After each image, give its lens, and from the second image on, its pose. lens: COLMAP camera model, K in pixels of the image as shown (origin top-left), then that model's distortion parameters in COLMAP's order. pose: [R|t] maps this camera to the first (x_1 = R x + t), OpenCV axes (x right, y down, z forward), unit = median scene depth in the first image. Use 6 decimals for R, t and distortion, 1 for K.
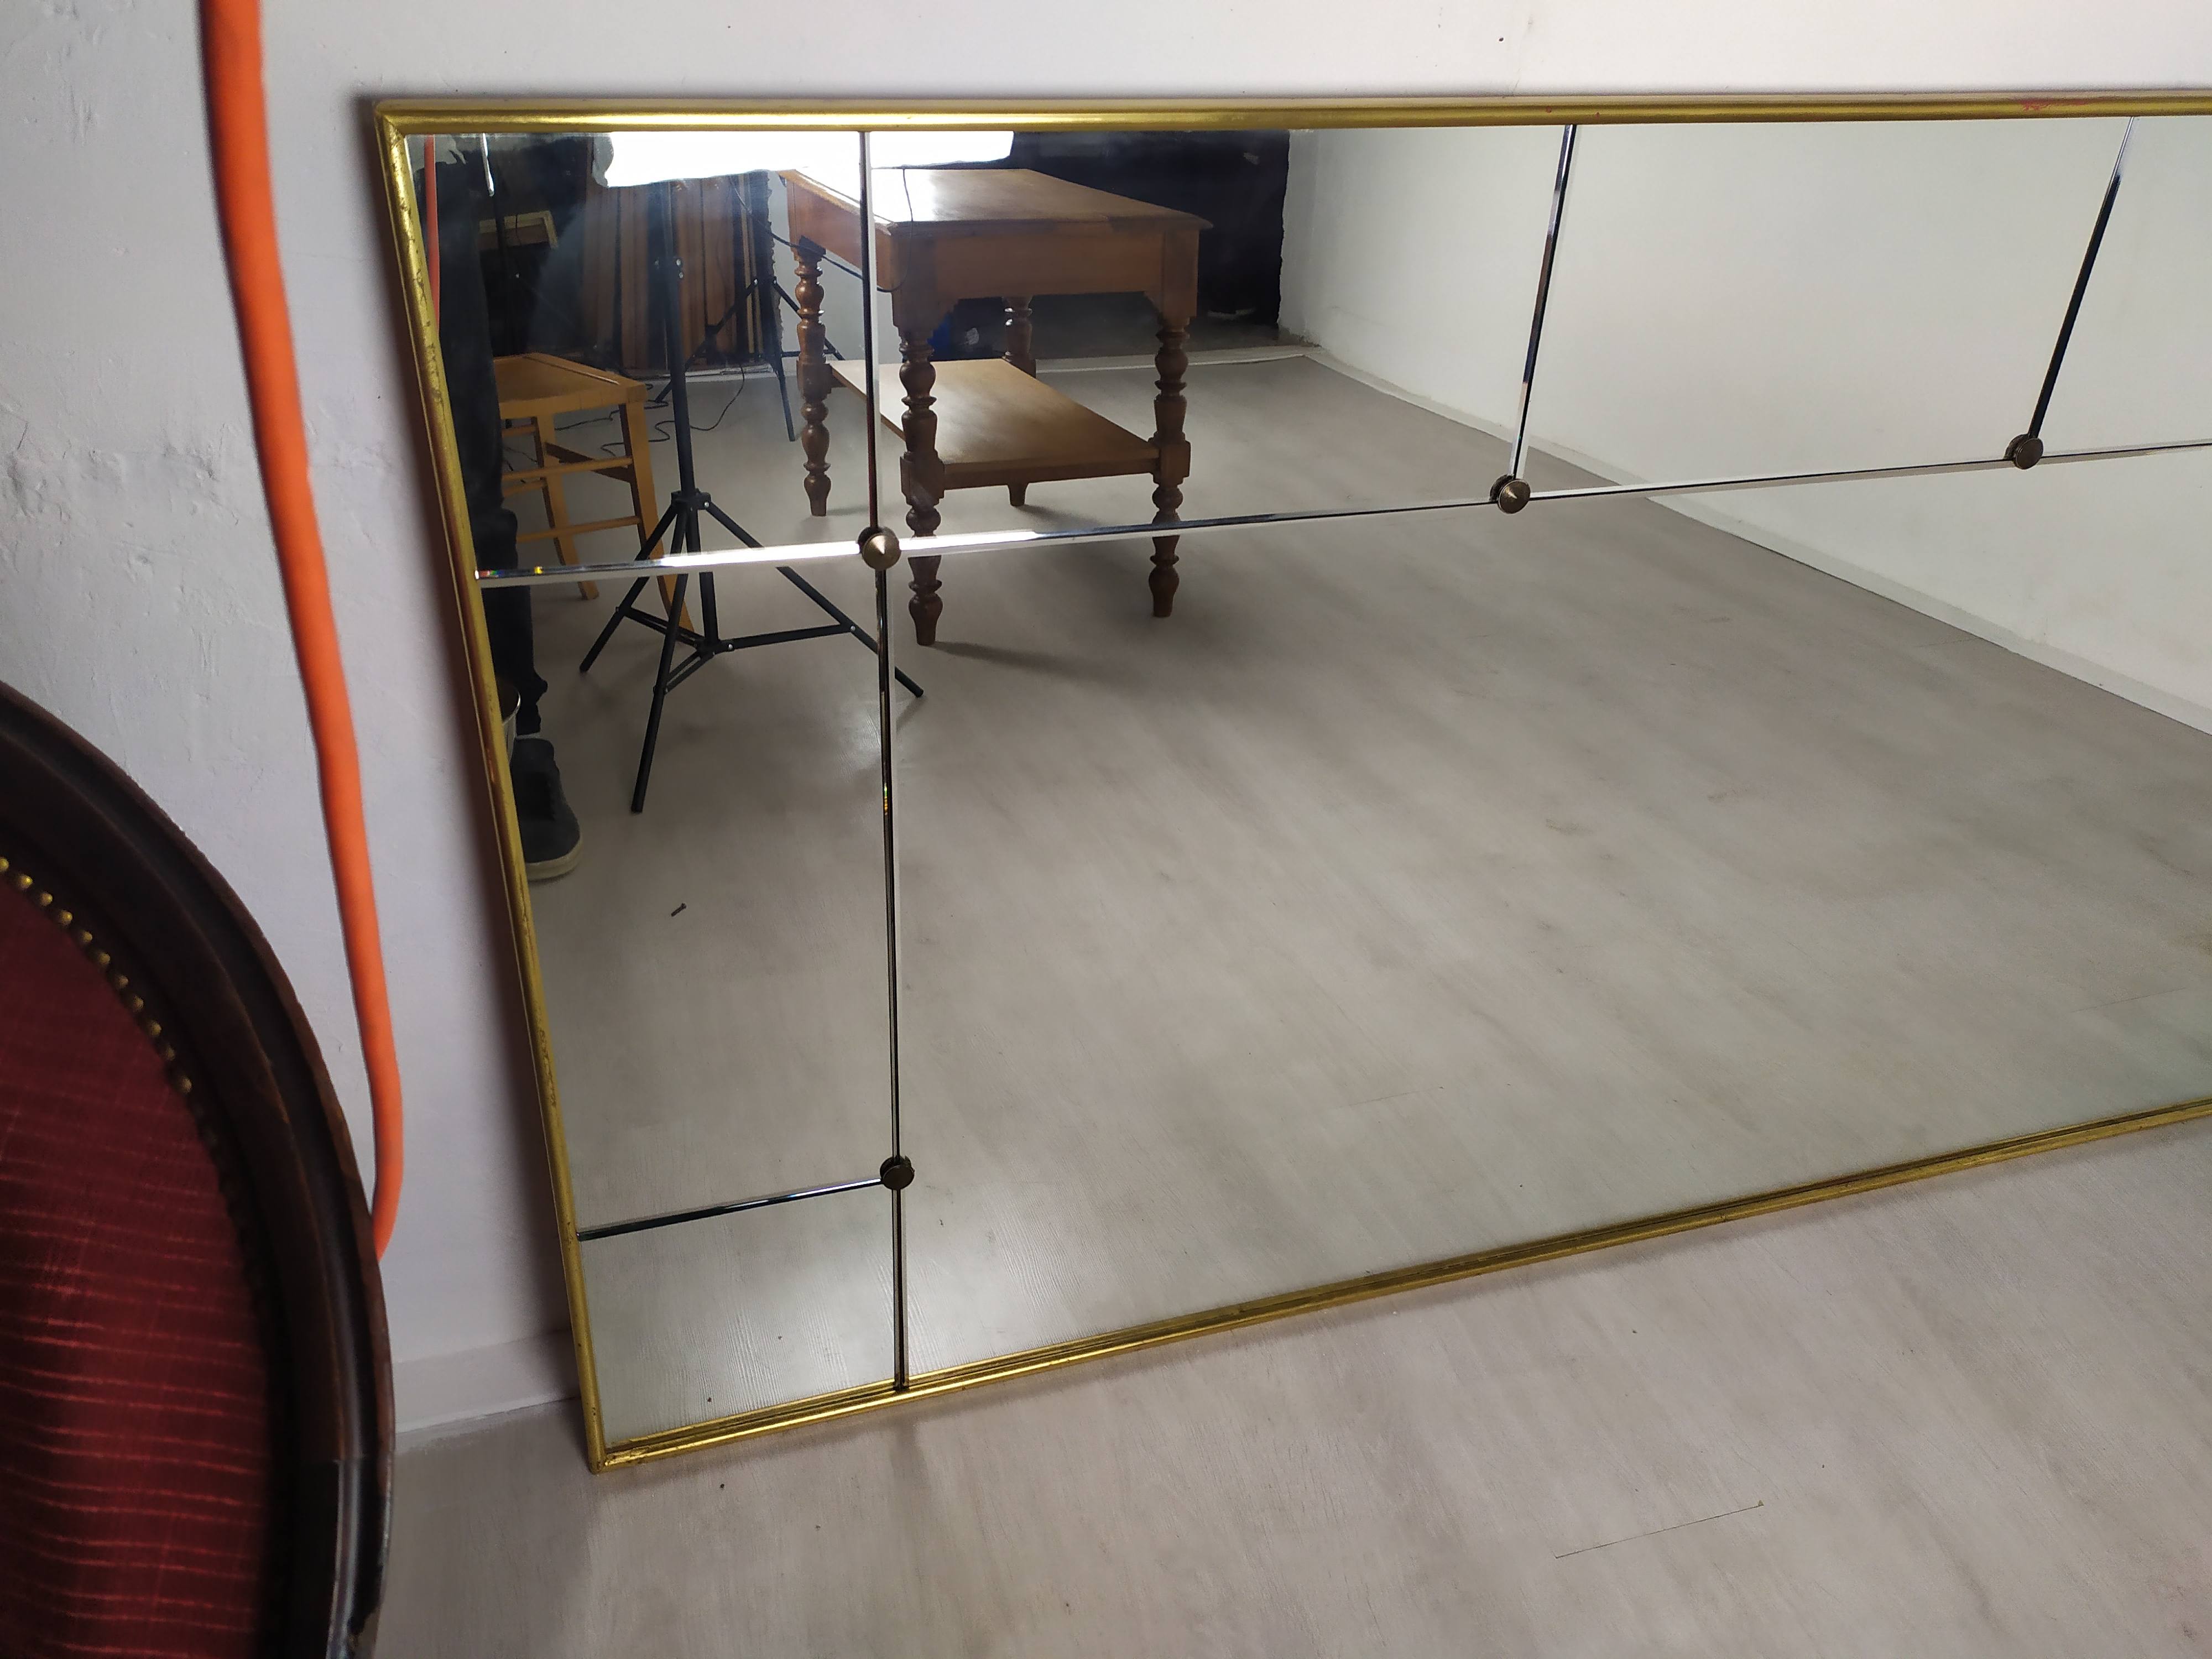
lens RADIAL K [[1609.9, 0, 1065.4], [0, 1609.9, 820.9], [0, 0, 1]] dist [0.054678, -0.050202]
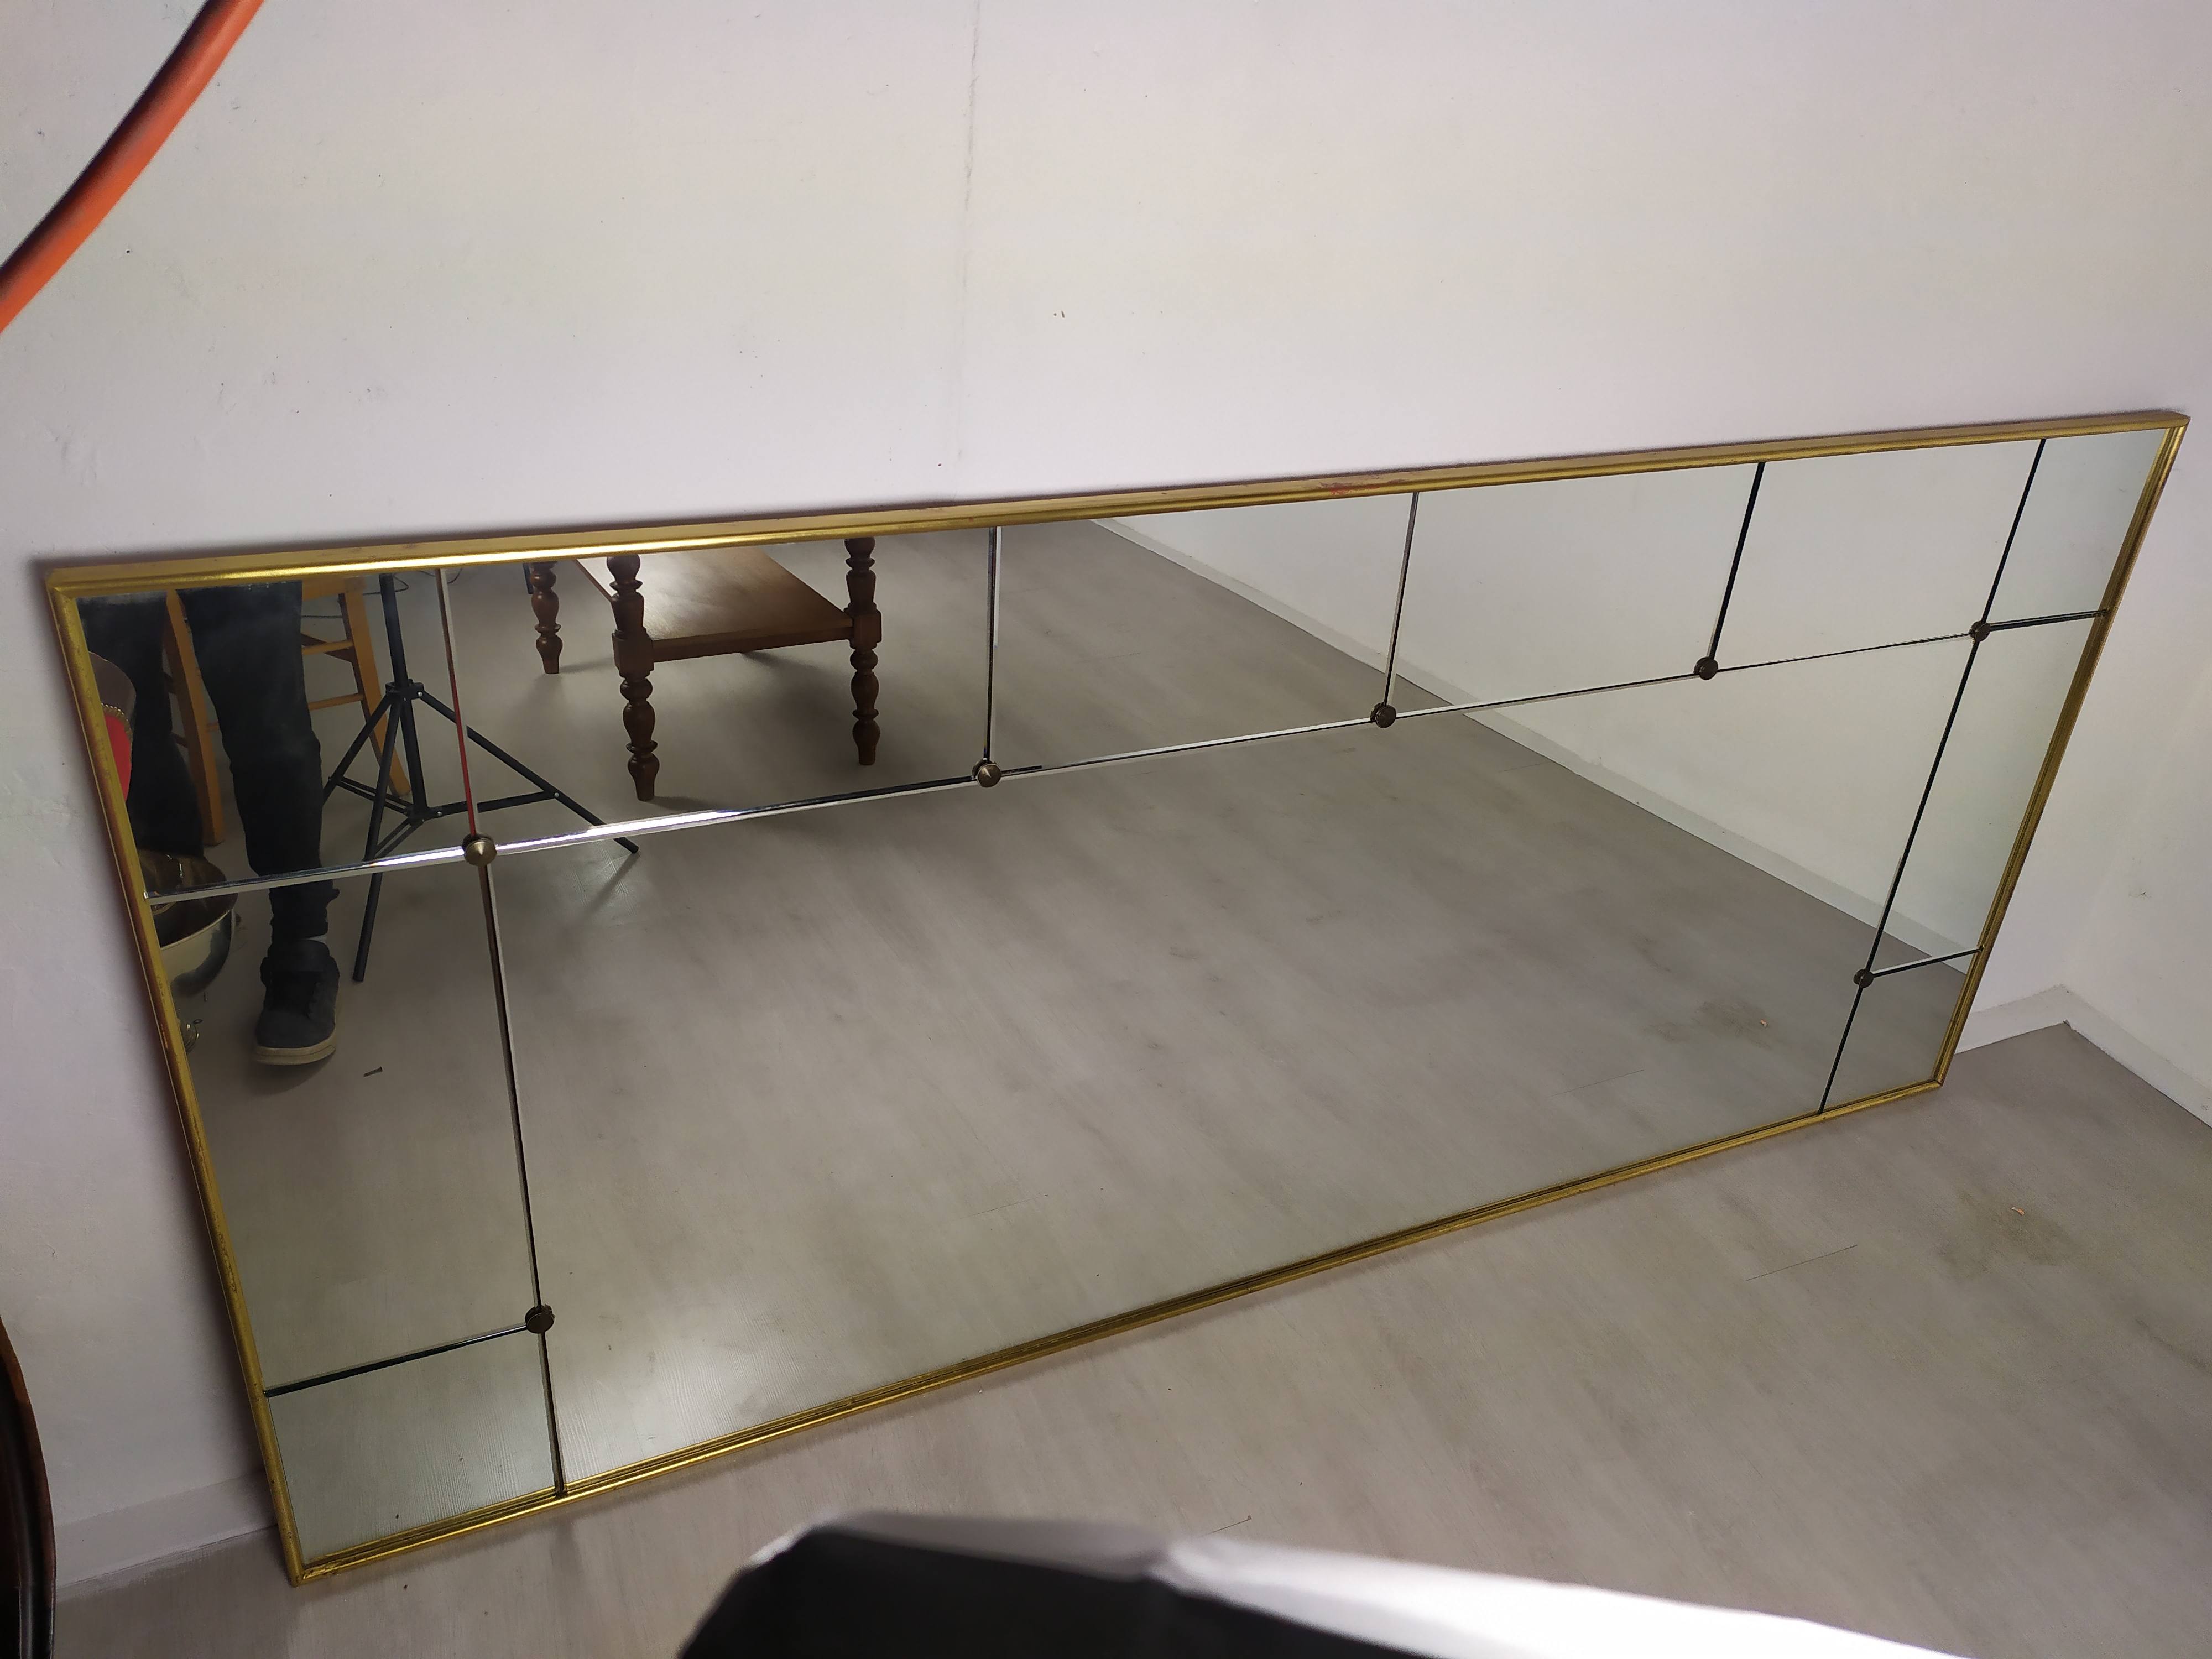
lens RADIAL K [[1609.9, 0, 1089.5], [0, 1609.9, 831.0], [0, 0, 1]] dist [0.054678, -0.050202]
pose [[0.991488, -0.040122, 0.123863, 0.117152], [0.043642, 0.998713, -0.025843, -0.070586], [-0.122667, 0.031029, 0.991963, -0.201119]]
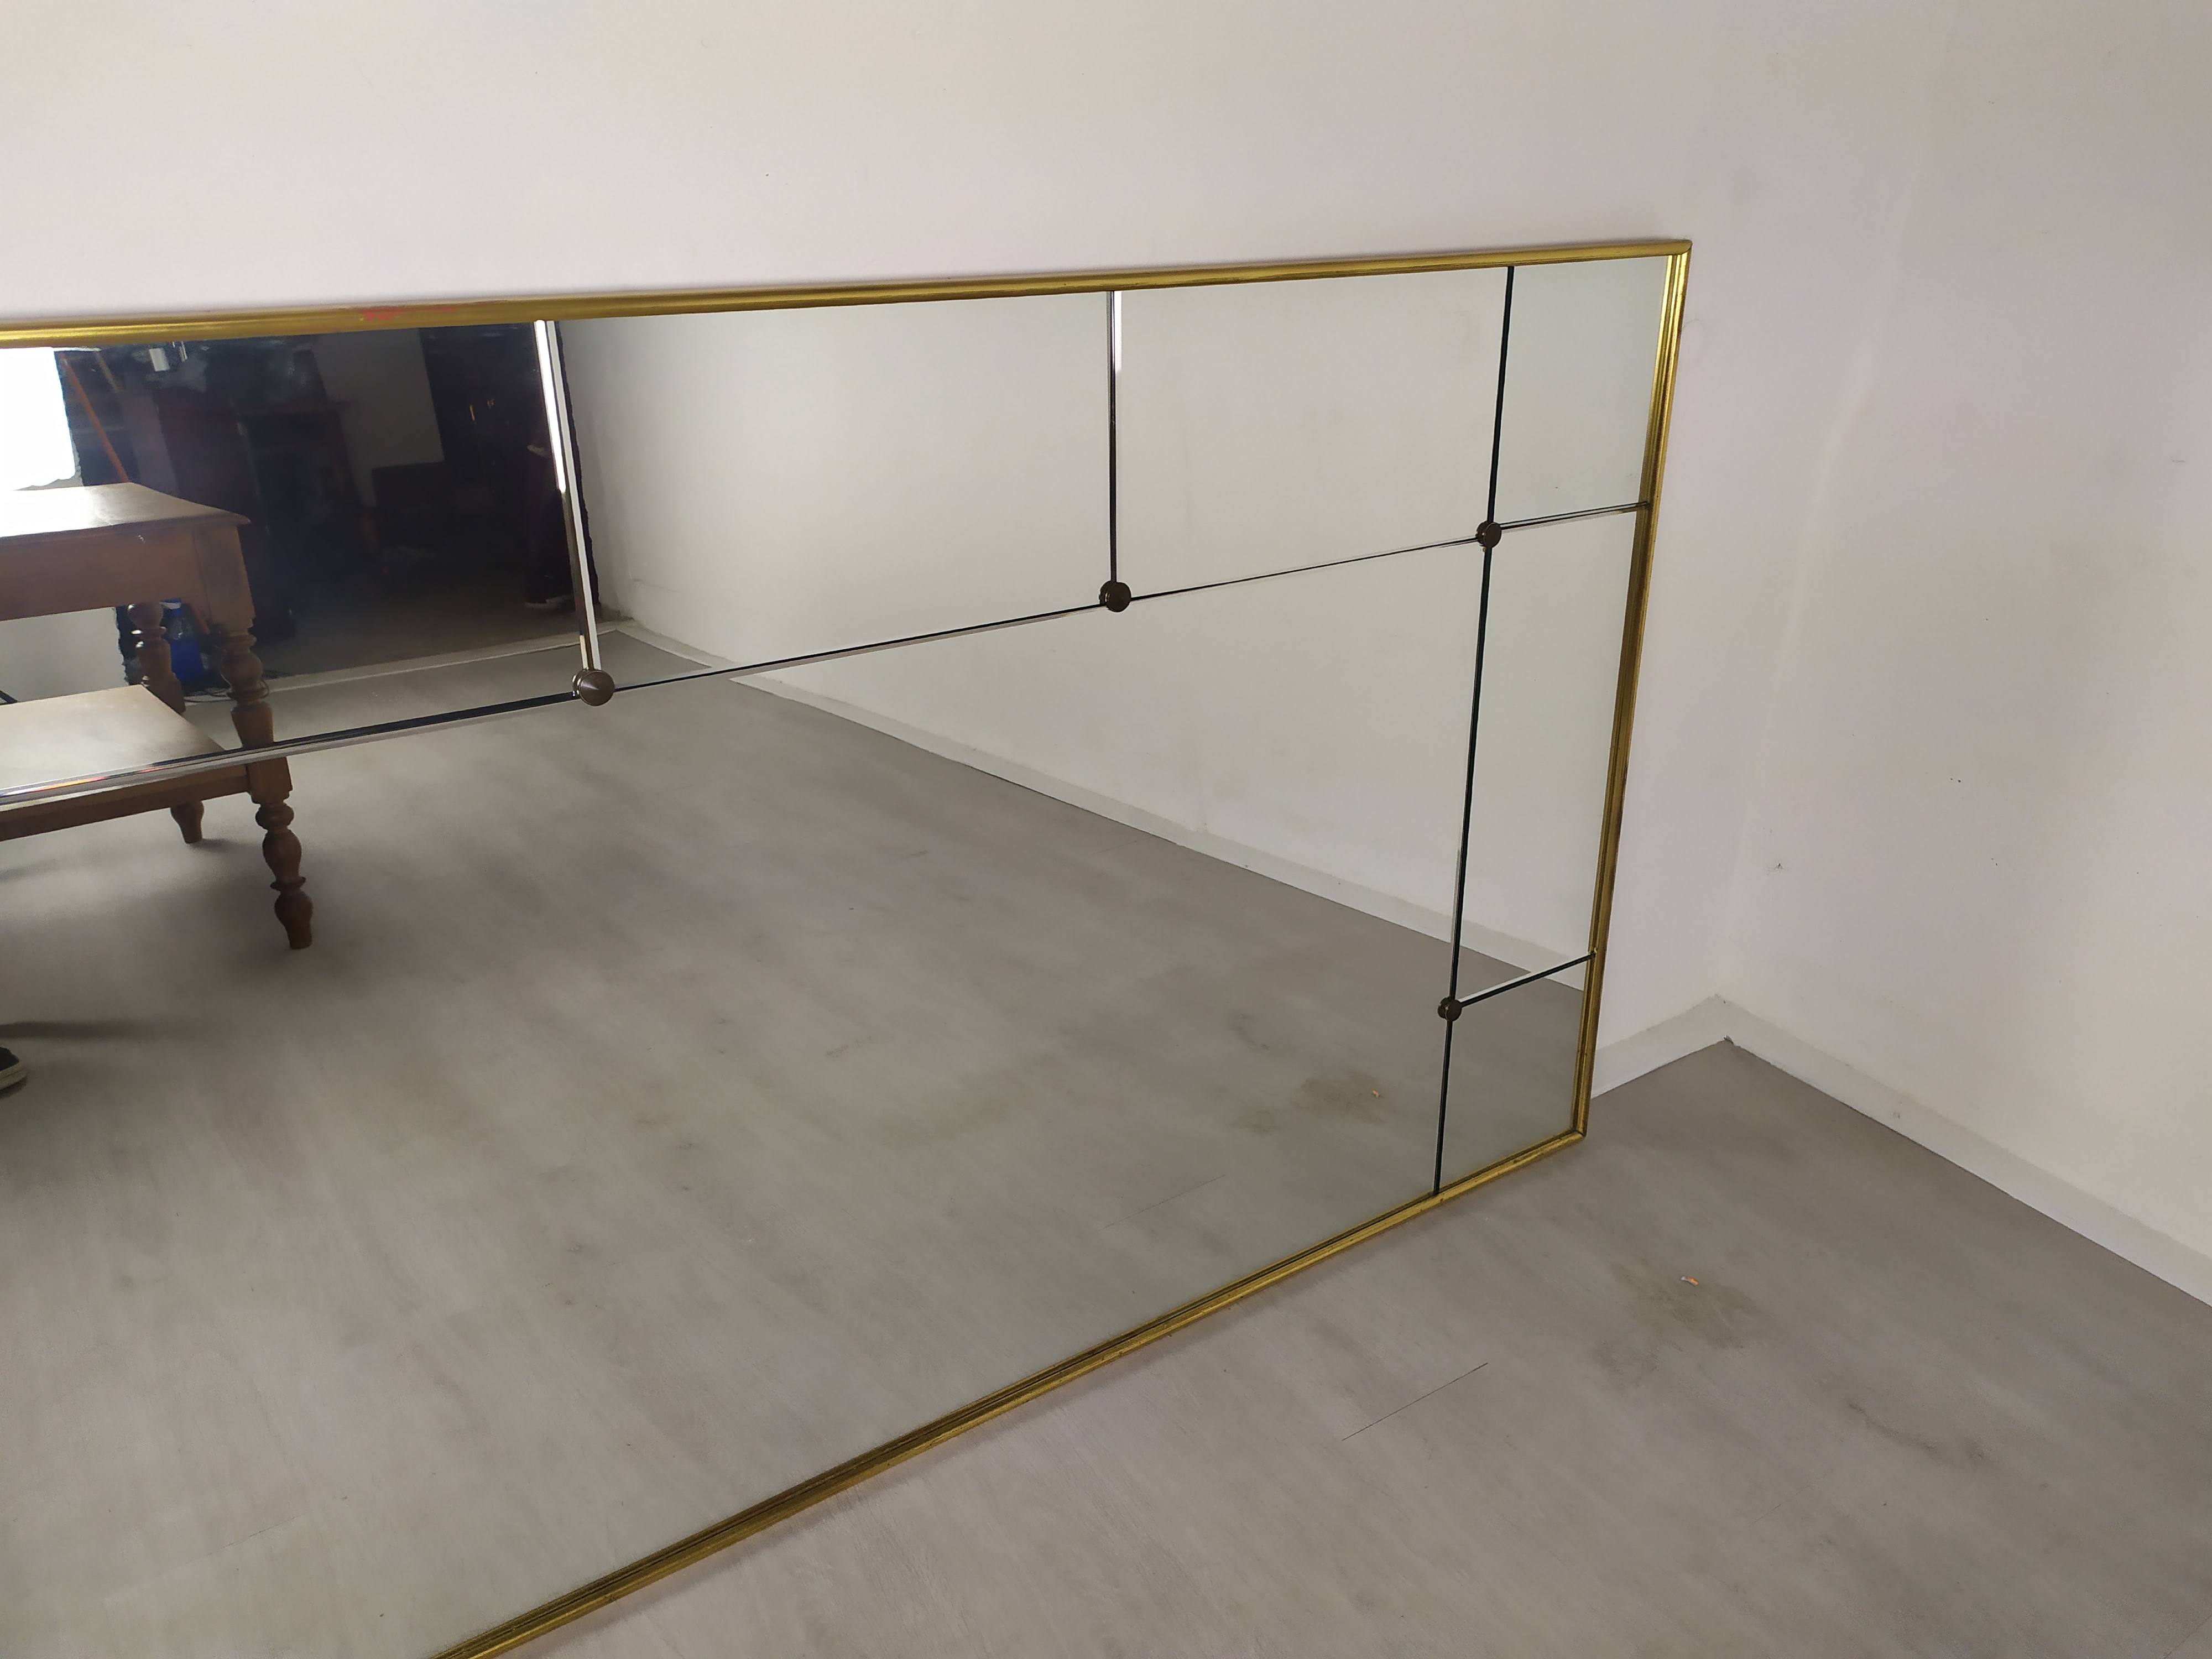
lens RADIAL K [[1609.9, 0, 1086.9], [0, 1609.9, 862.2], [0, 0, 1]] dist [0.054678, -0.050202]
pose [[0.954922, -0.155585, 0.252819, 0.404577], [0.188137, 0.975963, -0.110001, 0.010787], [-0.229628, 0.152607, 0.961240, 0.065330]]
